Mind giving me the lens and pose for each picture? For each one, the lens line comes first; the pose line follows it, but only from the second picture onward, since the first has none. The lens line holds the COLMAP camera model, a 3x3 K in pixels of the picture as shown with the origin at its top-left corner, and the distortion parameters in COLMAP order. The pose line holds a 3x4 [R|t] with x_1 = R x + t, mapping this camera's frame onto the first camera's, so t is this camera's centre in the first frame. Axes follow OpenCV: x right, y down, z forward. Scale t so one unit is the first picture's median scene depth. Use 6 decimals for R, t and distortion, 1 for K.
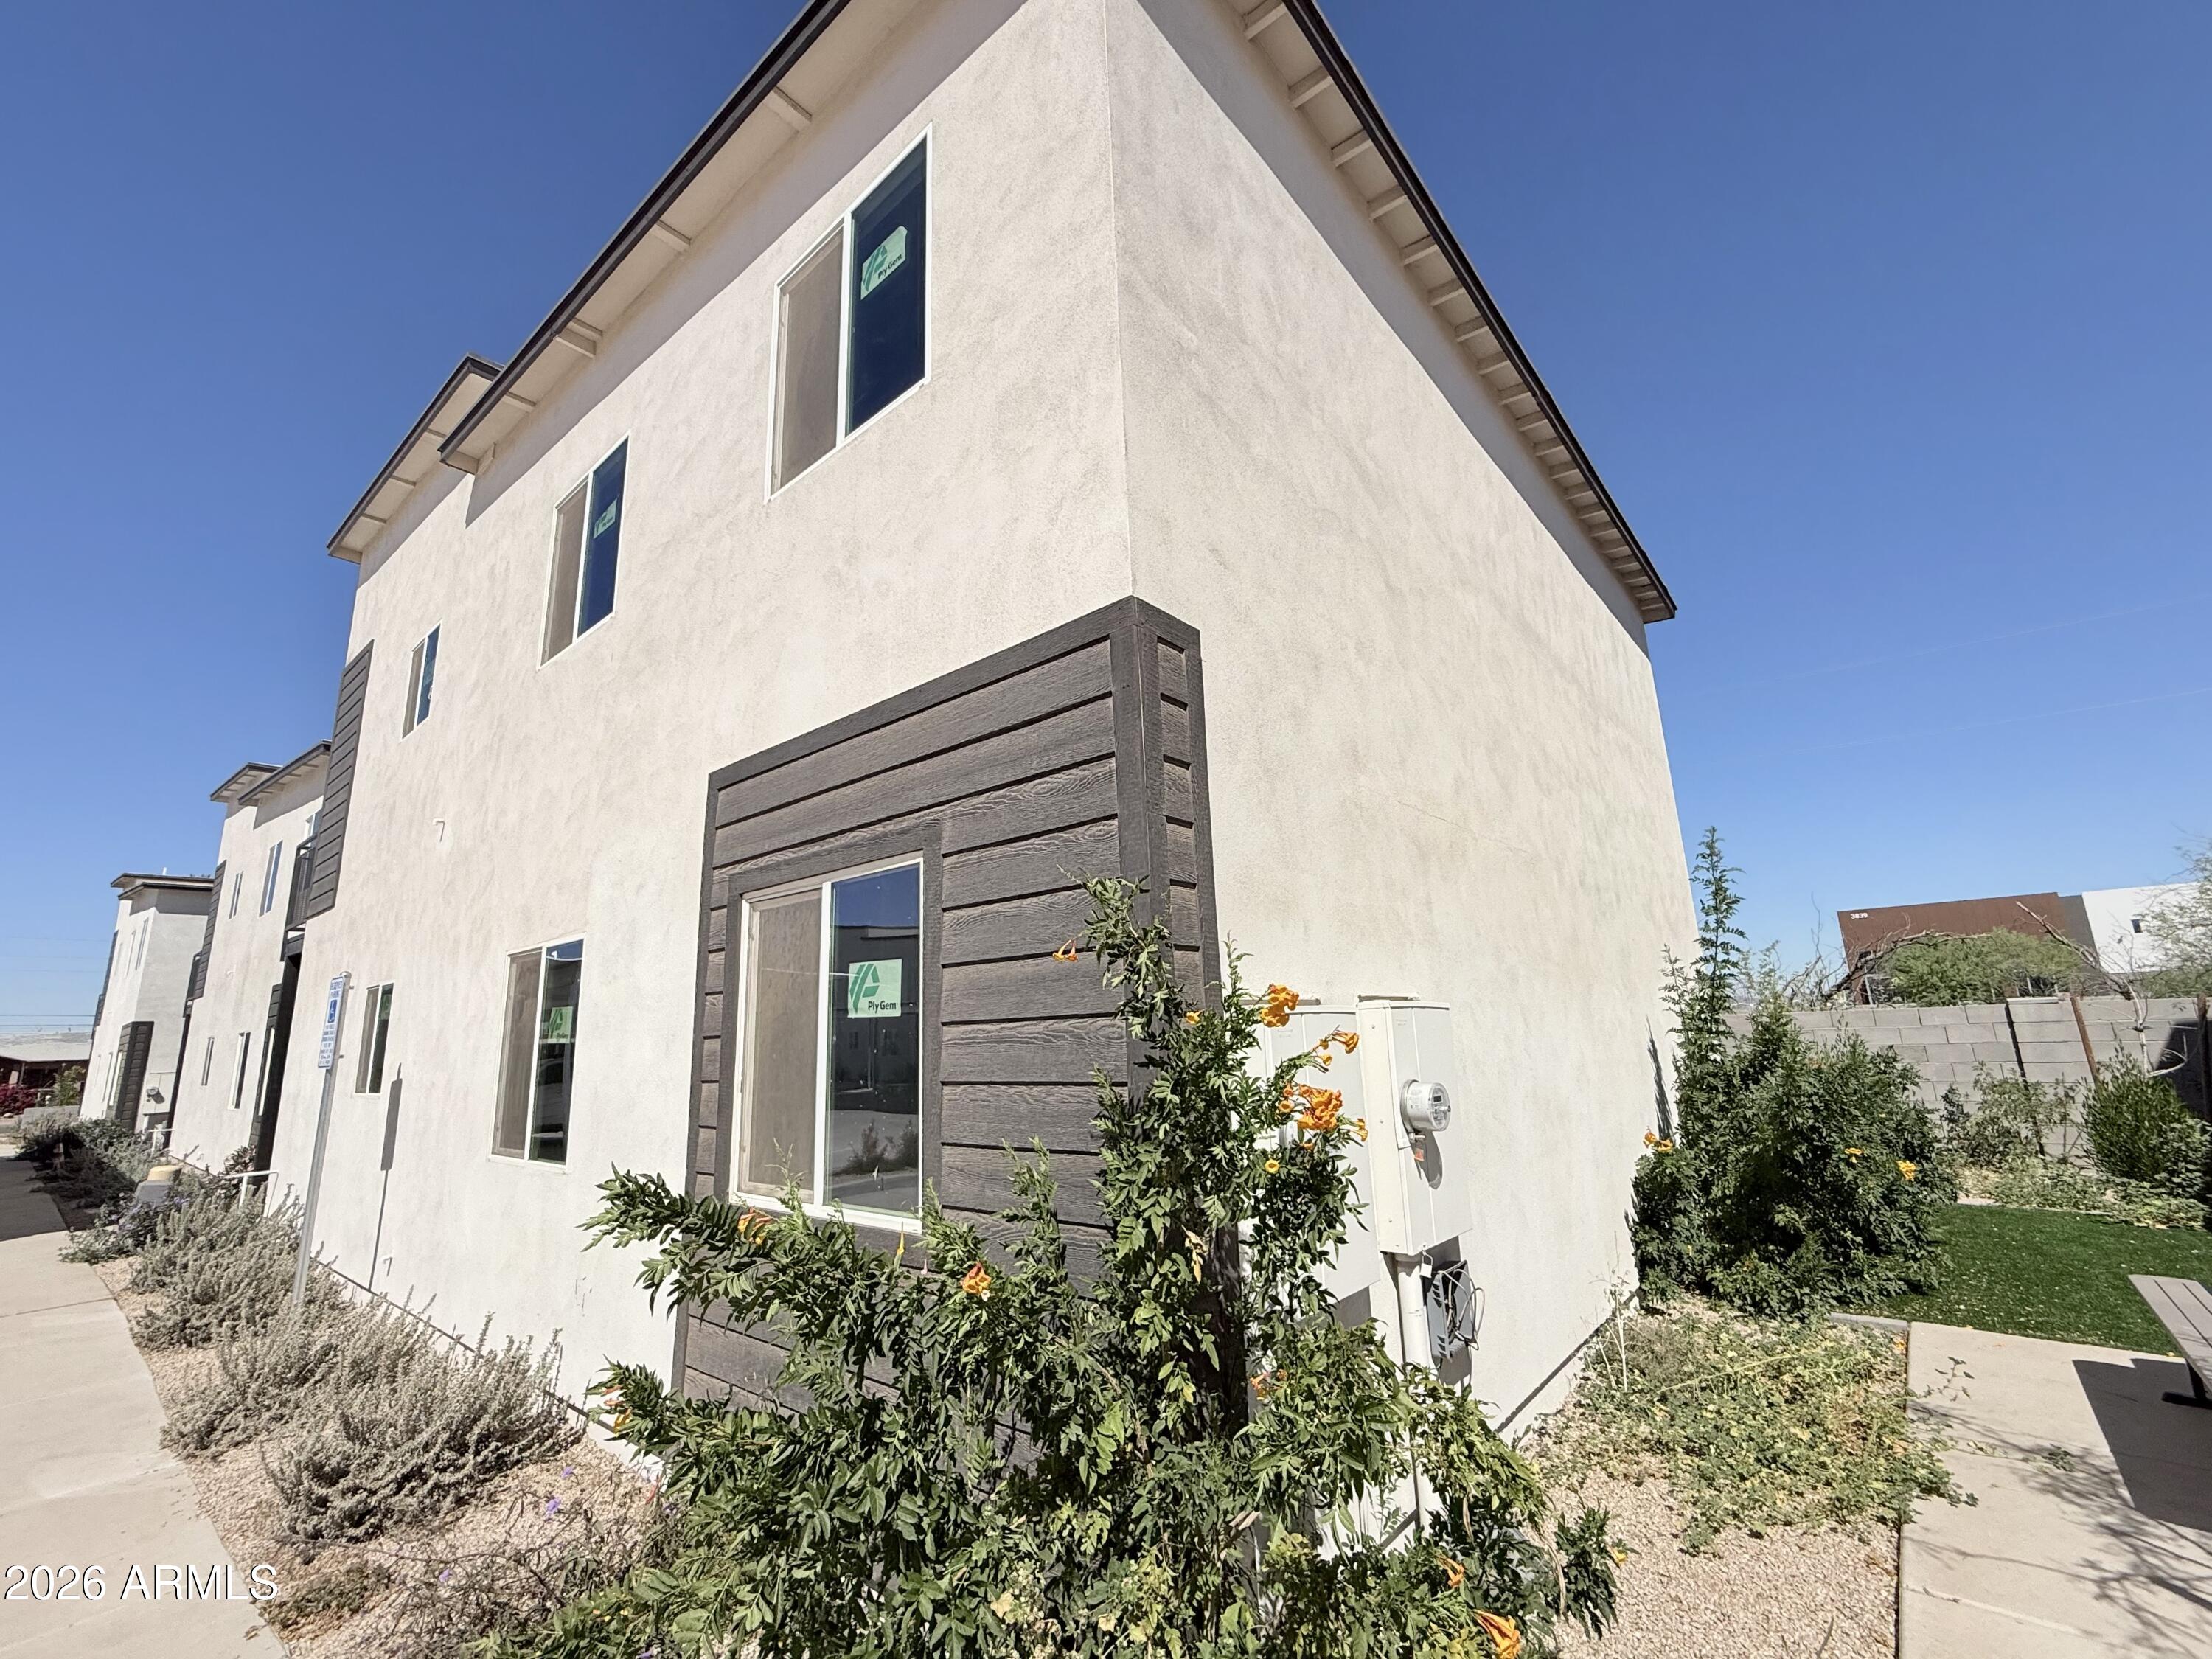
lens RADIAL K [[931.9, 0, 1105.7], [0, 931.9, 825.4], [0, 0, 1]] dist [0.000292, 0.000245]
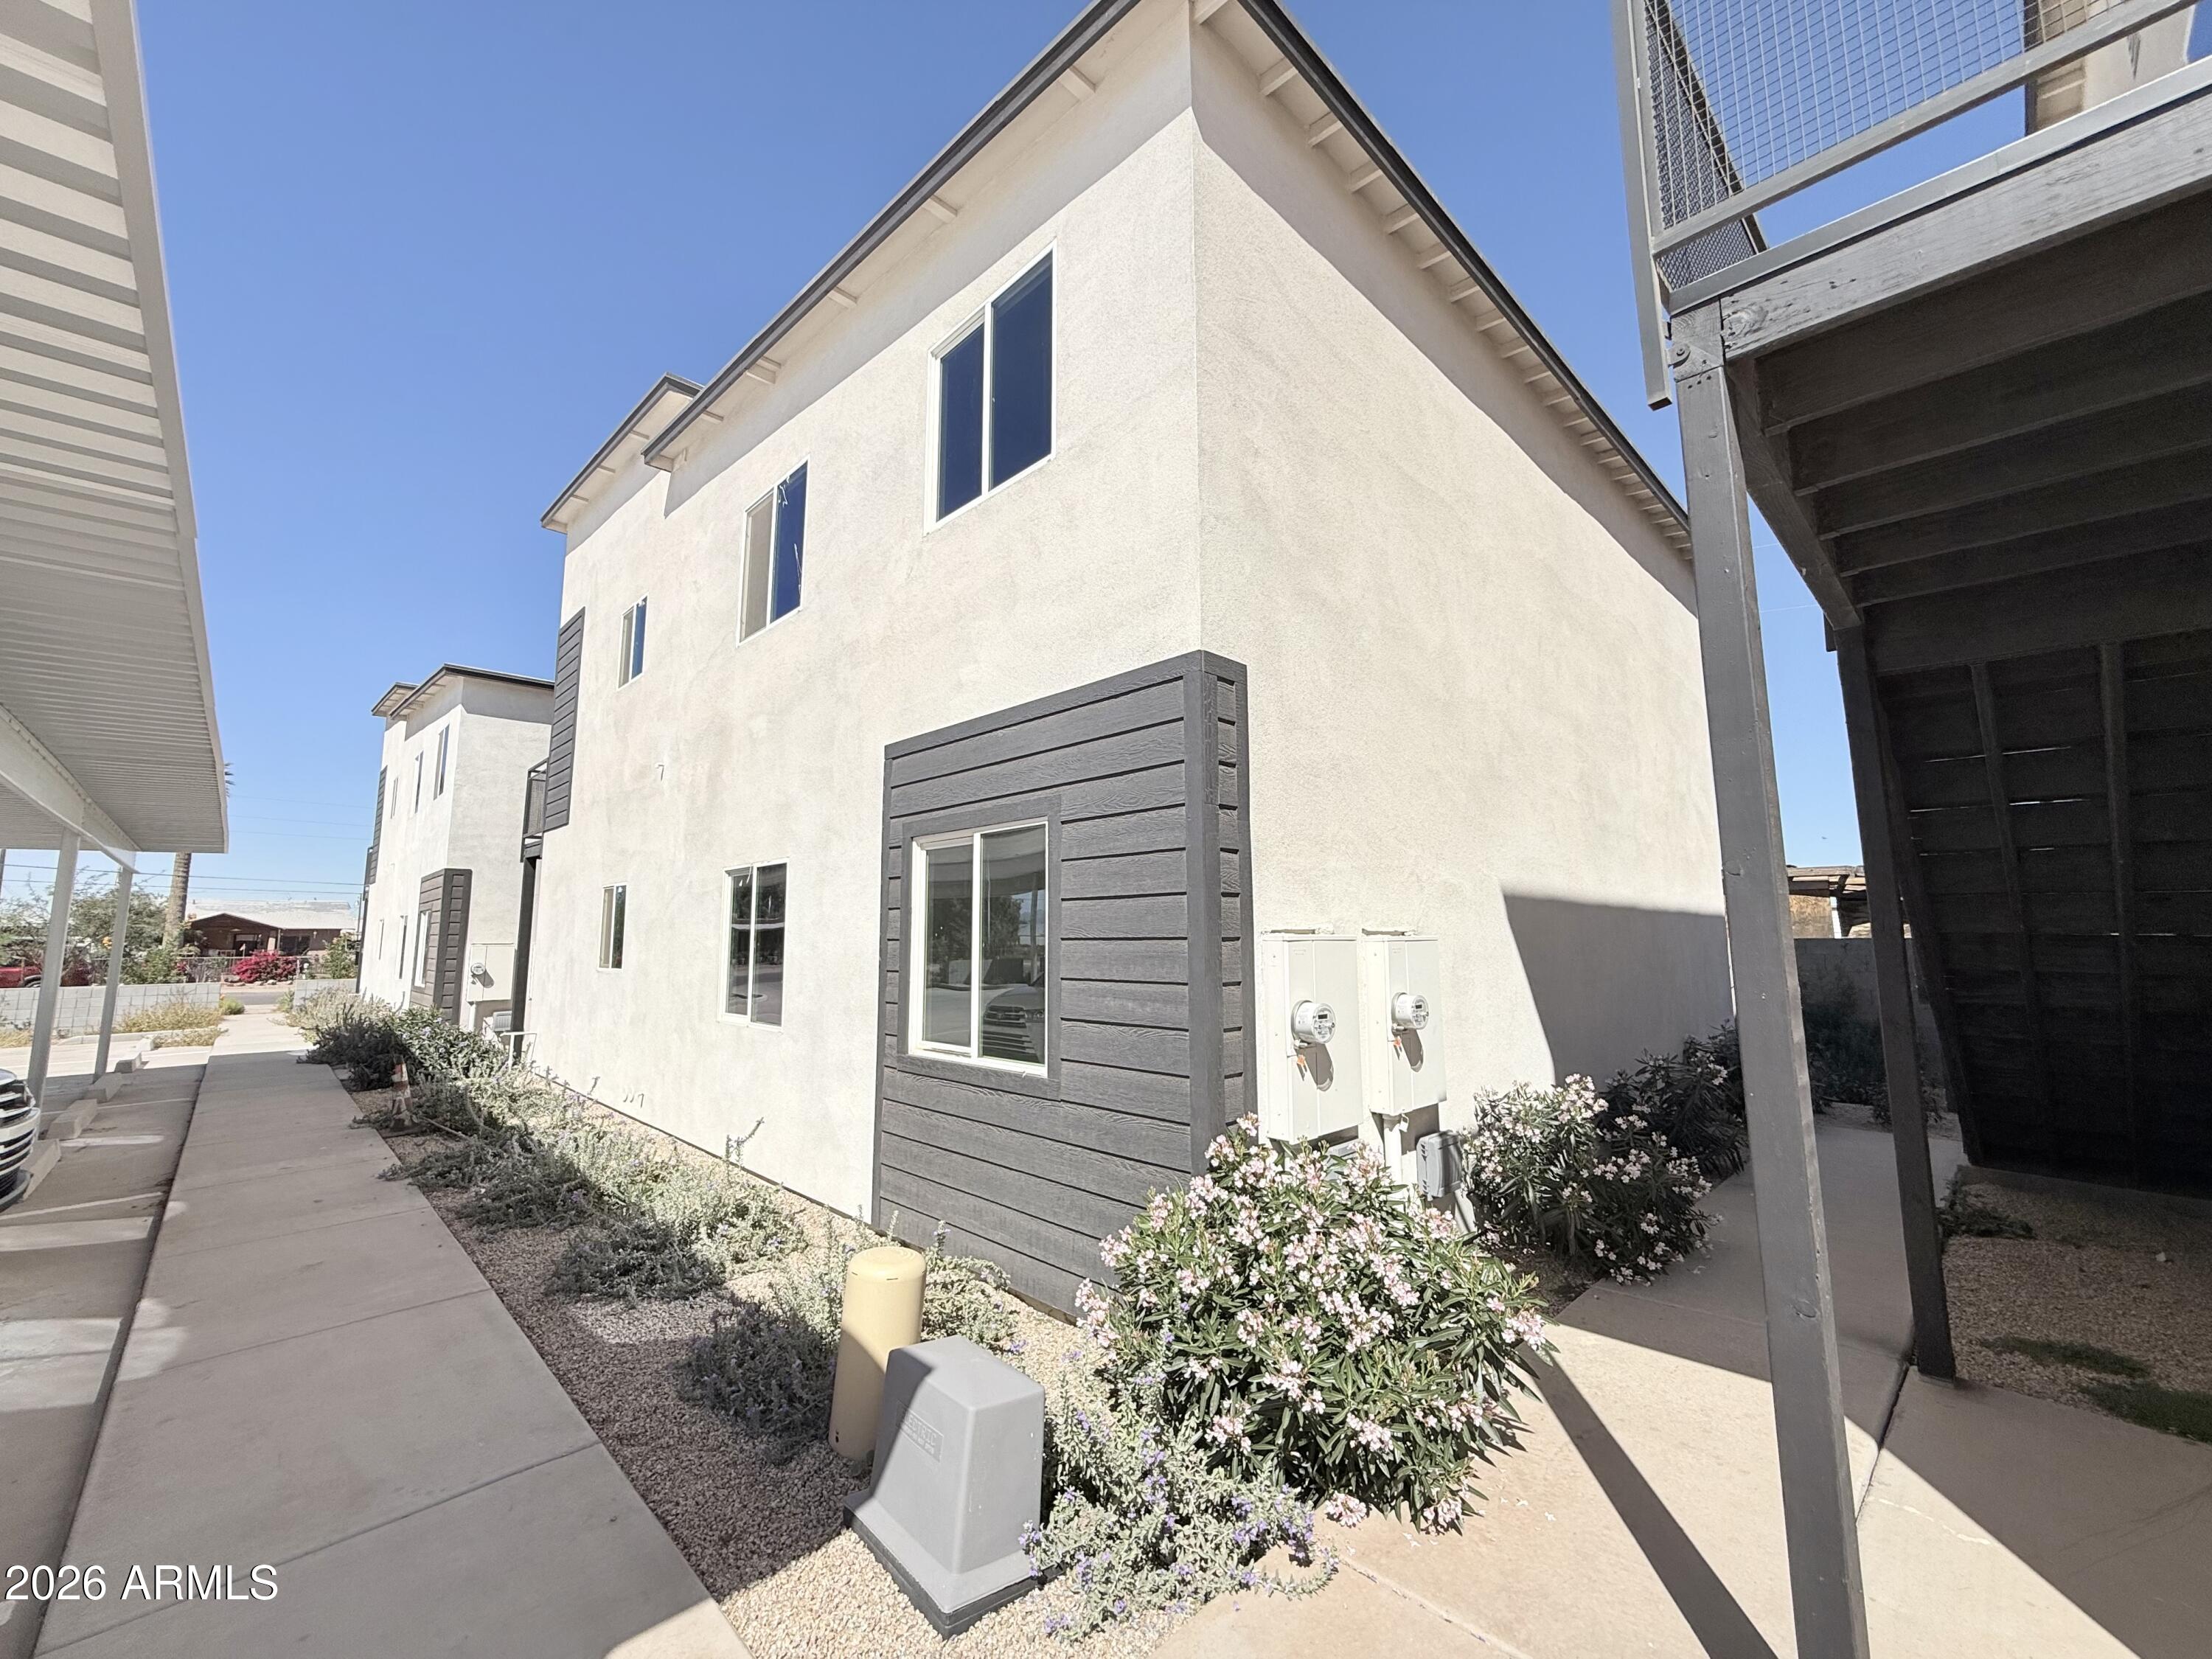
lens RADIAL K [[887.4, 0, 1097.1], [0, 887.4, 822.4], [0, 0, 1]] dist [0.000485, 0.000331]
pose [[0.993772, 0.022987, -0.109037, 0.013719], [-0.013374, 0.996023, 0.088086, -0.048103], [0.110628, -0.086079, 0.990127, -0.181791]]
